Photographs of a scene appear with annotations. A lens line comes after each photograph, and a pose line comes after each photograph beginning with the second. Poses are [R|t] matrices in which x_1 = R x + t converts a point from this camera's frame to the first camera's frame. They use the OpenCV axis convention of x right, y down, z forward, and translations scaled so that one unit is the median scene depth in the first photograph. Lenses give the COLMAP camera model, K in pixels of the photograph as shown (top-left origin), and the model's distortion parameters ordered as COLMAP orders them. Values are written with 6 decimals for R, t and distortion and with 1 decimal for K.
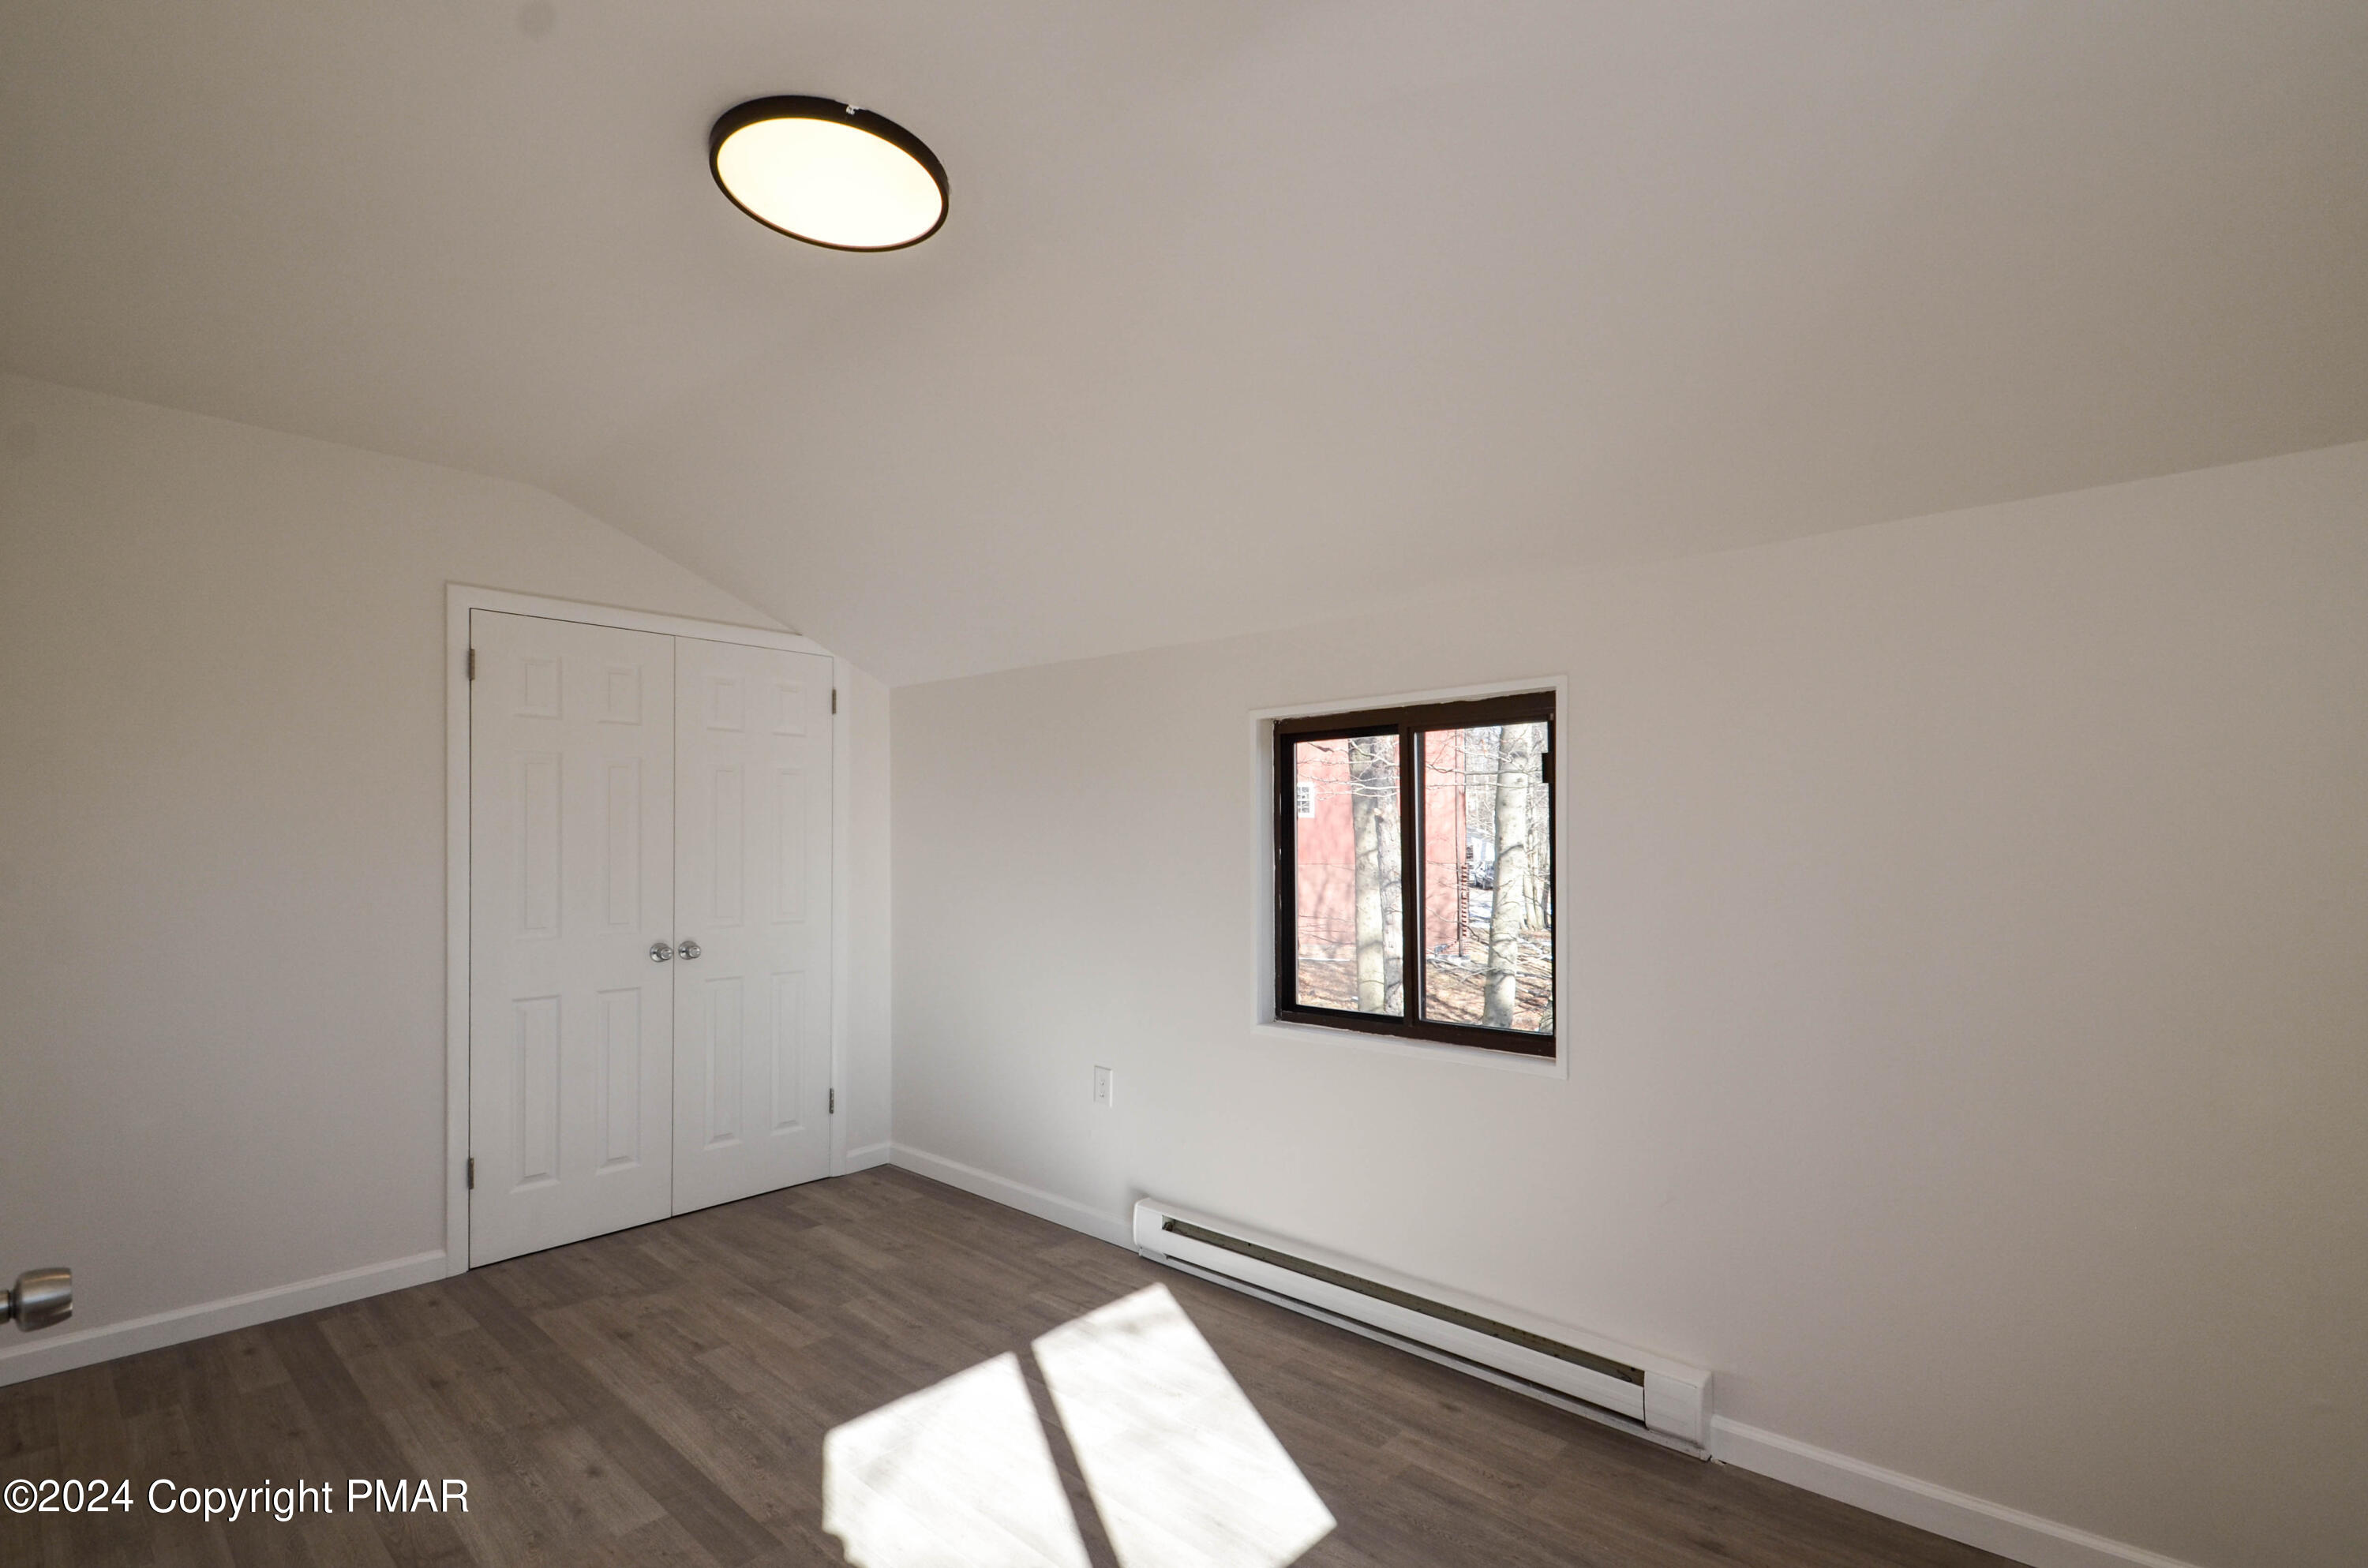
lens RADIAL K [[1083.4, 0, 1187.4], [0, 1083.4, 819.7], [0, 0, 1]] dist [0.022669, -0.018927]
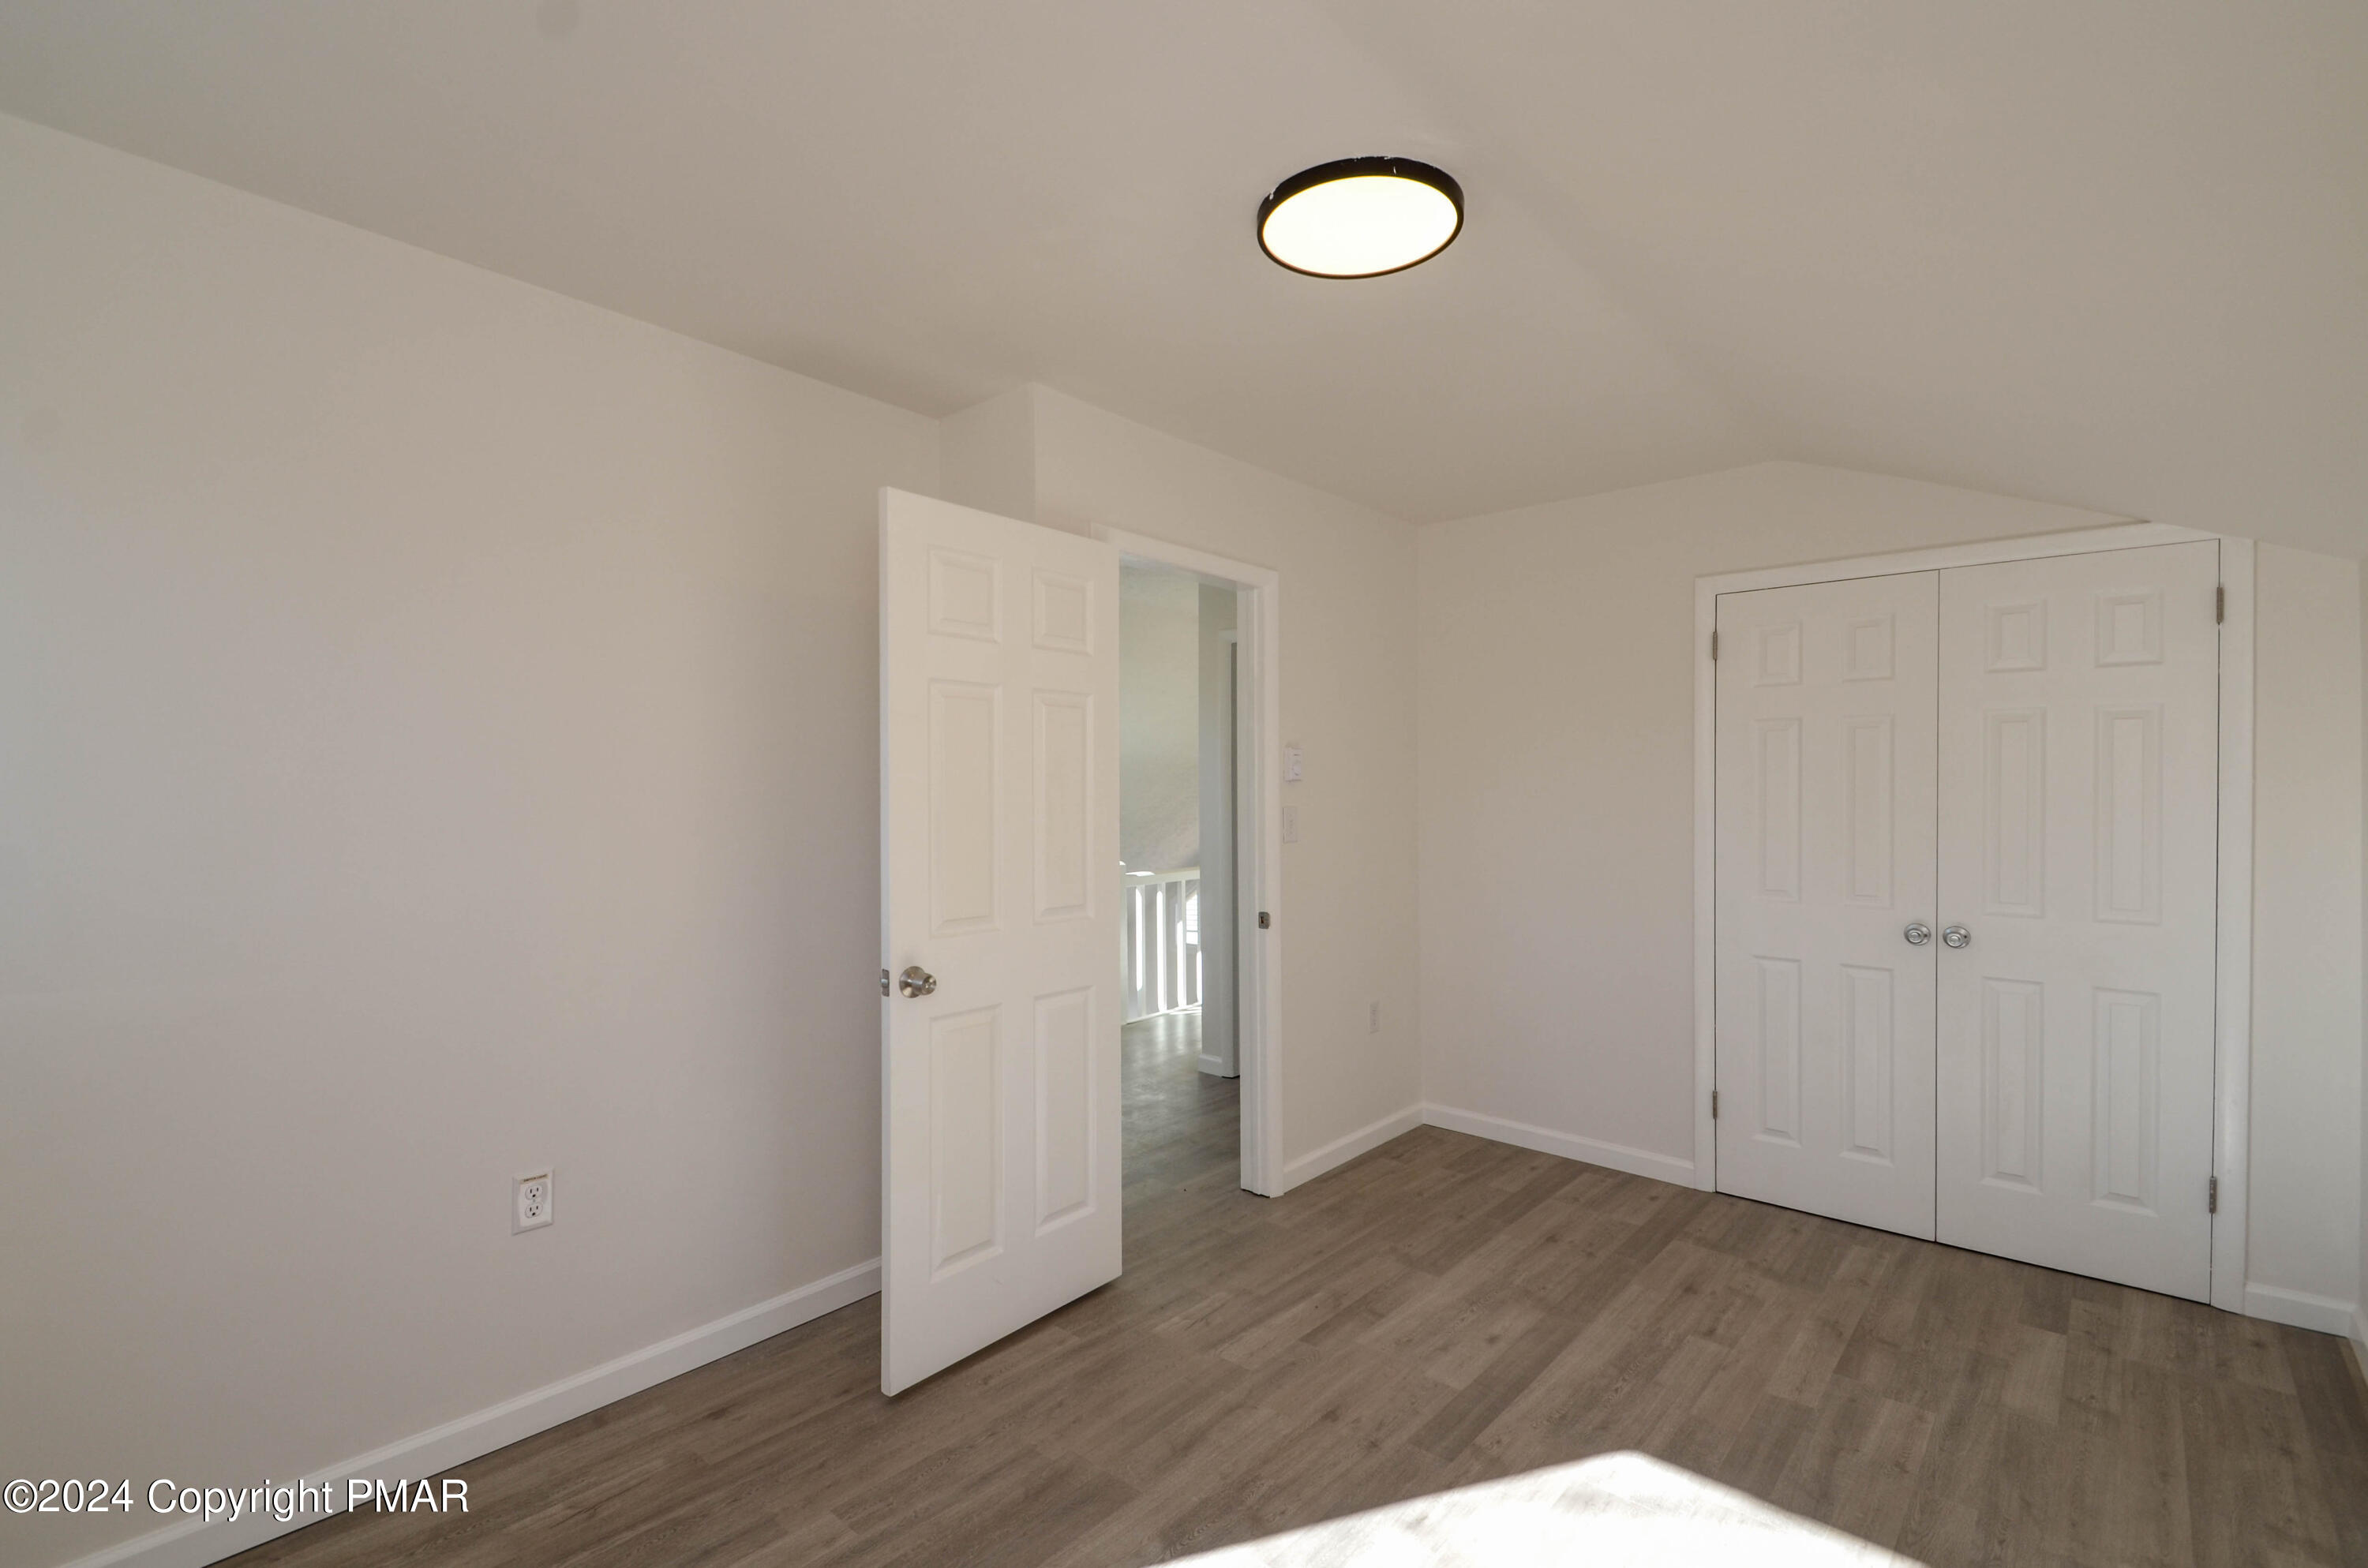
lens RADIAL K [[1047.7, 0, 1184.0], [0, 1047.7, 784.0], [0, 0, 1]] dist [0.020193, -0.015351]
pose [[0.023563, -0.009174, -0.999680, 0.412242], [0.006873, 0.999936, -0.009014, 0.004740], [0.999699, -0.006659, 0.023625, 0.450345]]
